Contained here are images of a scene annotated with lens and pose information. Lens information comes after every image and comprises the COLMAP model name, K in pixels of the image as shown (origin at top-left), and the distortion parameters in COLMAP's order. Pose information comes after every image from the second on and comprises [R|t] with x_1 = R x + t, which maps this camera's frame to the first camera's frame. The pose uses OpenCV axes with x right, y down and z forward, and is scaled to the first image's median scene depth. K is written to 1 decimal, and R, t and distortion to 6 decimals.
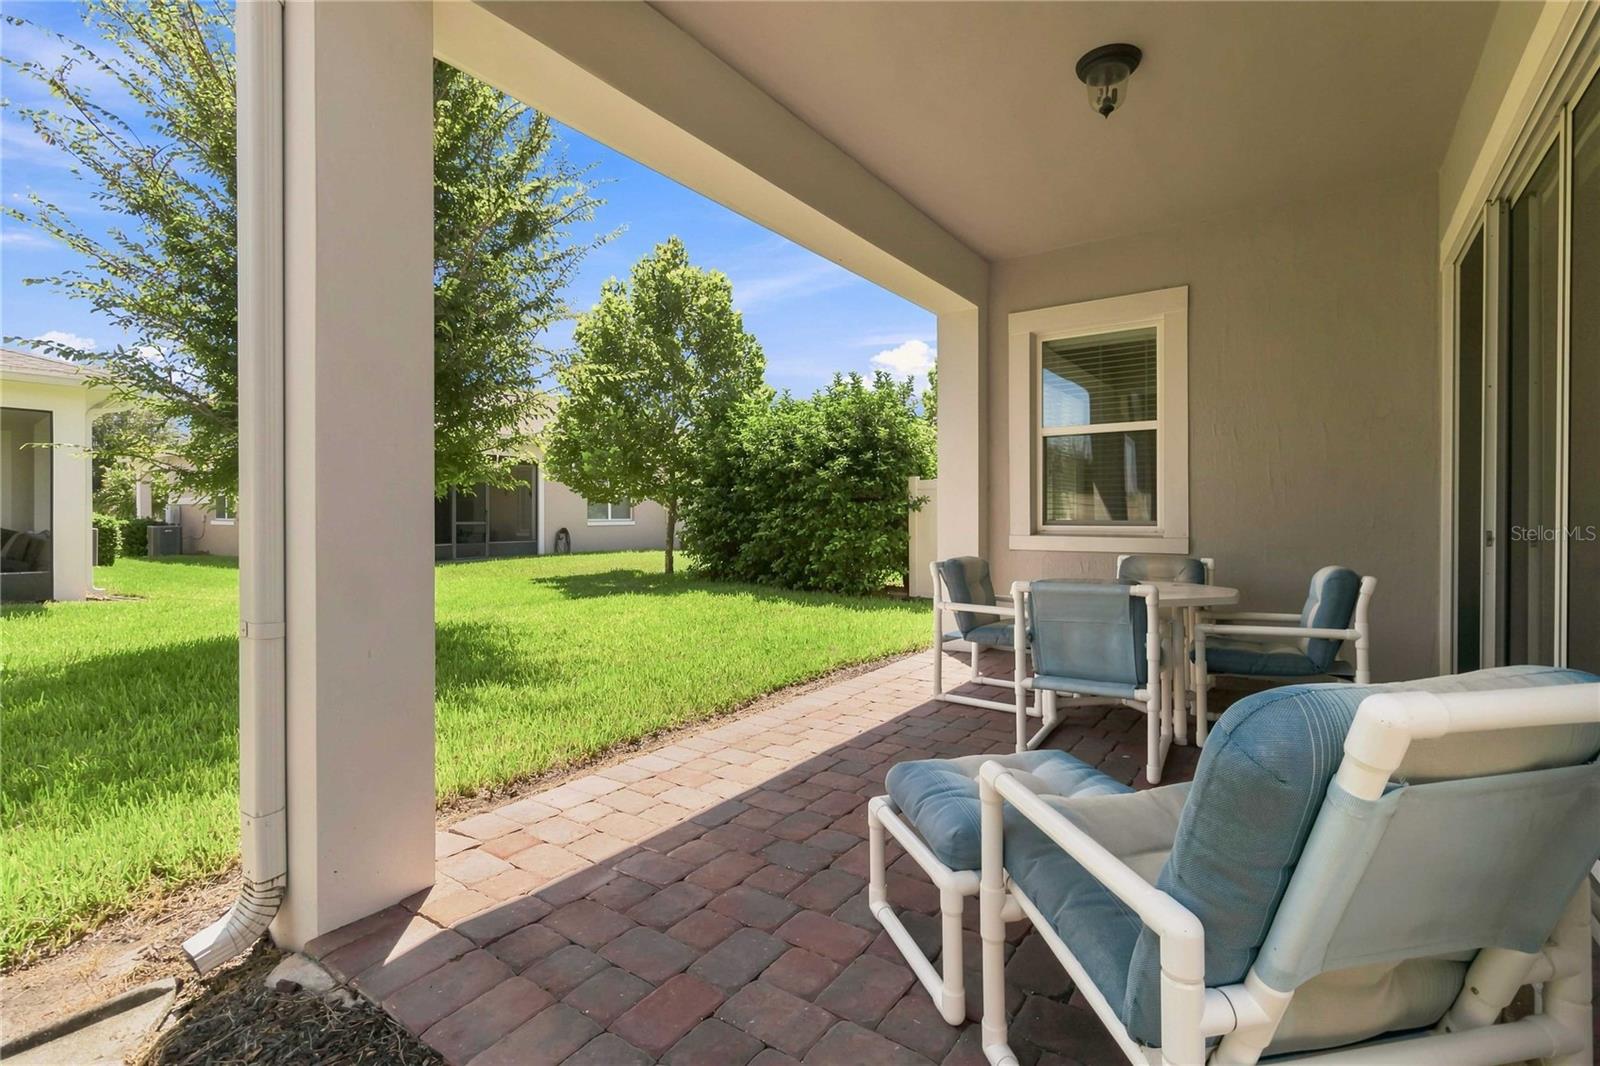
lens RADIAL K [[737.1, 0, 808.4], [0, 737.1, 528.4], [0, 0, 1]] dist [-0.008584, -0.000913]
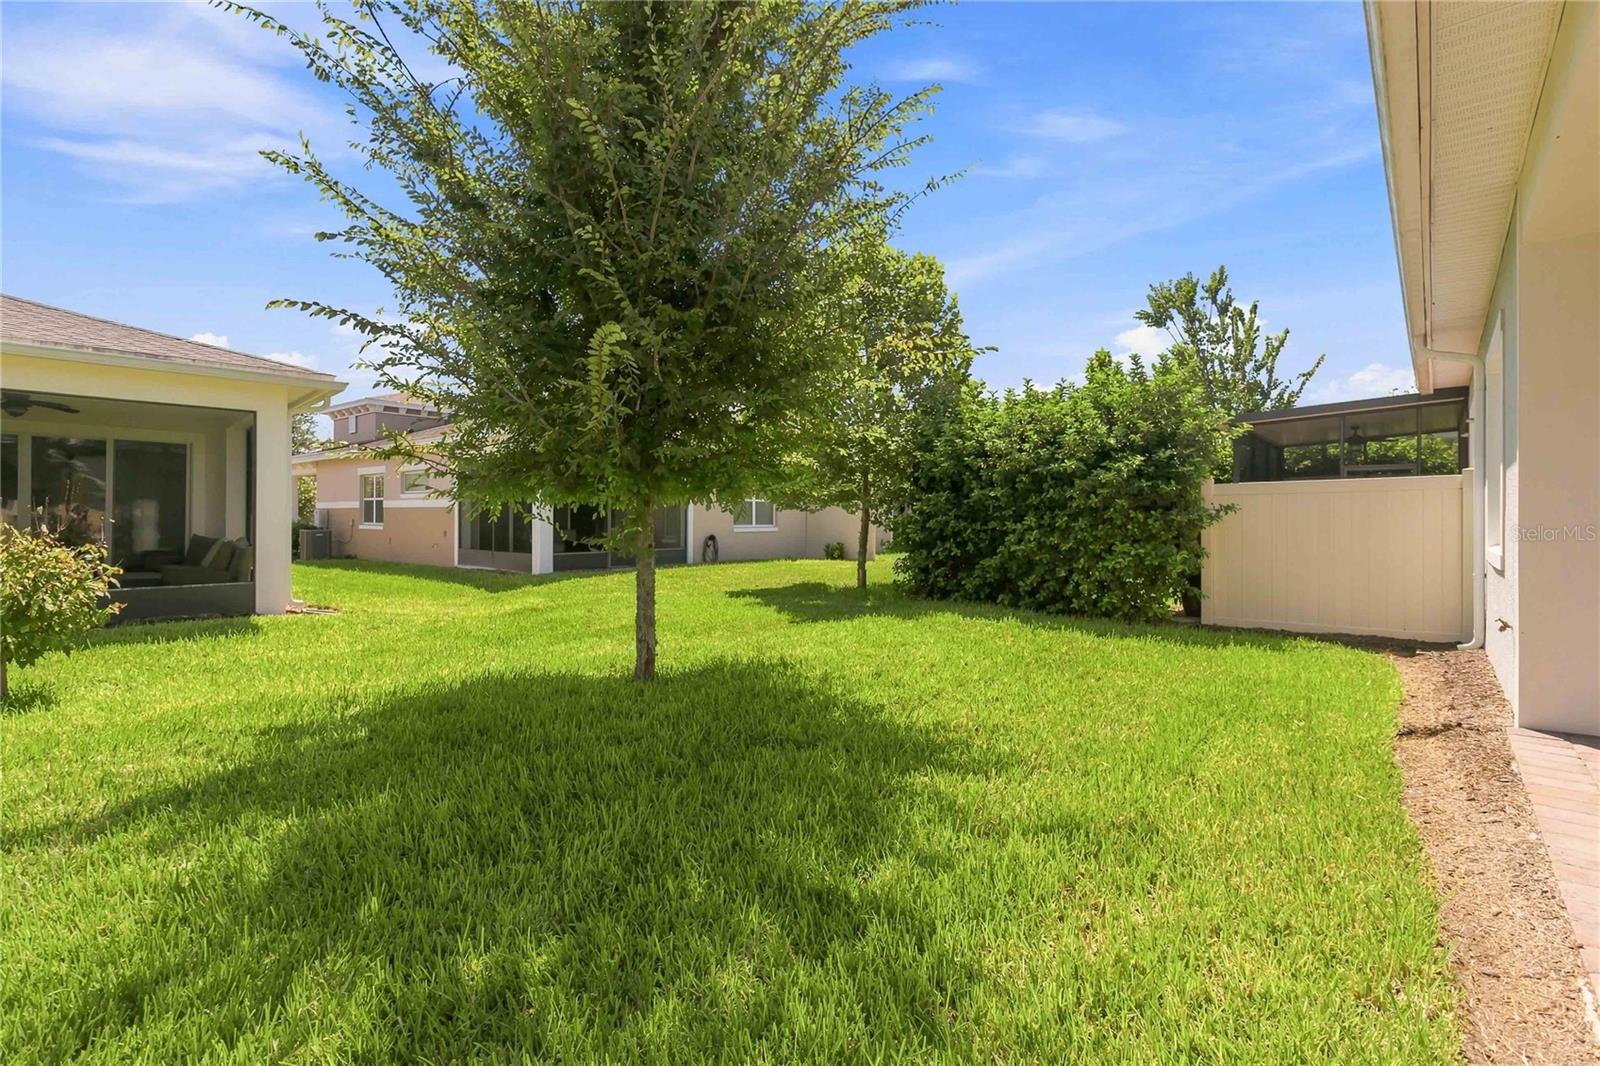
lens RADIAL K [[737.1, 0, 788.4], [0, 737.1, 522.1], [0, 0, 1]] dist [-0.008584, -0.000913]
pose [[0.993981, 0.004600, -0.109452, -0.228892], [-0.006013, 0.999903, -0.012579, -0.009259], [0.109383, 0.013161, 0.993913, 0.126815]]
